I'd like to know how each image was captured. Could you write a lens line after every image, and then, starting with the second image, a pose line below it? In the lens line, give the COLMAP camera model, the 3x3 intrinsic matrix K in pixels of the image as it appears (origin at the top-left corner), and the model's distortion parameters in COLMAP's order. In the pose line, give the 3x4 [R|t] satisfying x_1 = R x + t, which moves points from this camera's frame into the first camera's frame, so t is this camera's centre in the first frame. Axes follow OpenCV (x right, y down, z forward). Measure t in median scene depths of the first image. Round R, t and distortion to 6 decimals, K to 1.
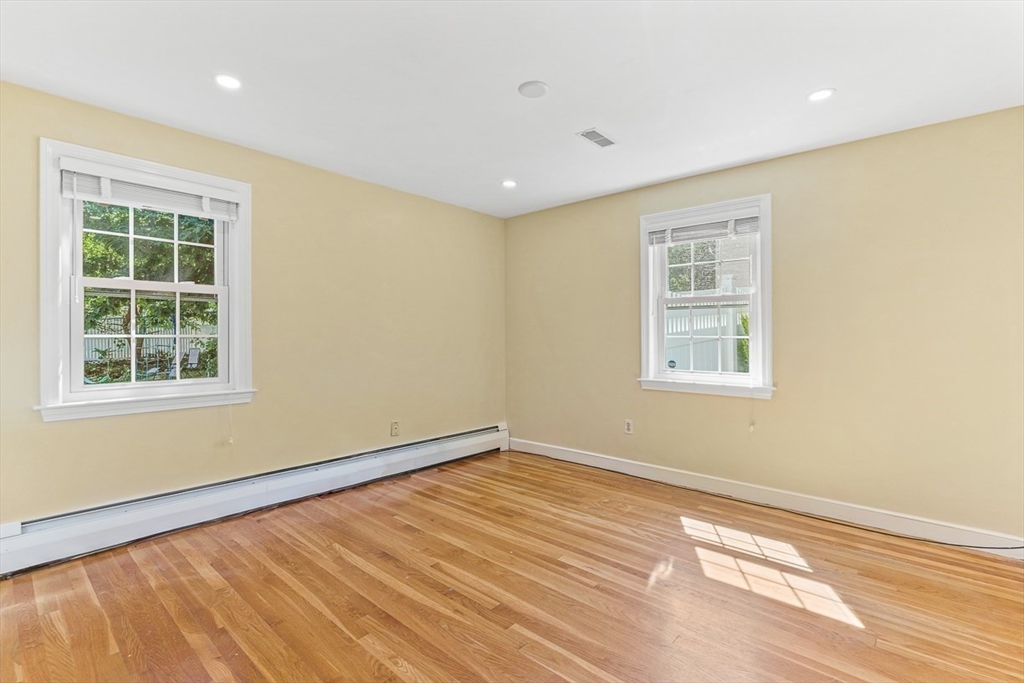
lens RADIAL K [[459.5, 0, 513.9], [0, 459.5, 340.3], [0, 0, 1]] dist [-0.000037, -0.000106]
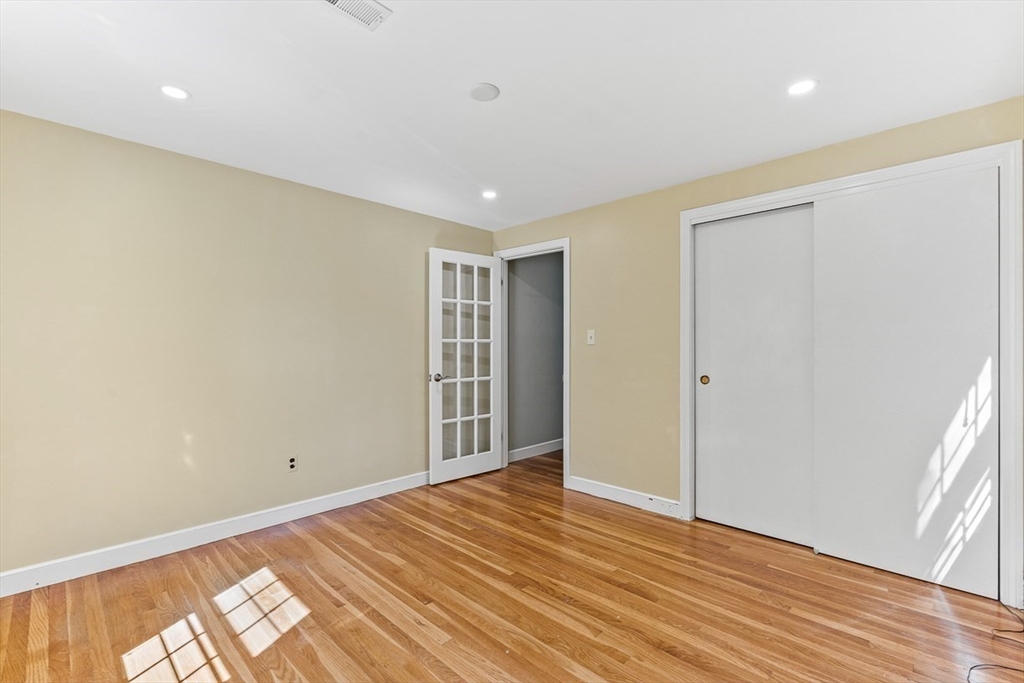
lens RADIAL K [[459.5, 0, 513.9], [0, 459.5, 340.3], [0, 0, 1]] dist [-0.000037, -0.000106]
pose [[-0.998866, -0.000200, 0.047620, -0.060666], [-0.000359, 0.999994, -0.003322, -0.059652], [-0.047619, -0.003336, -0.998860, 1.970862]]
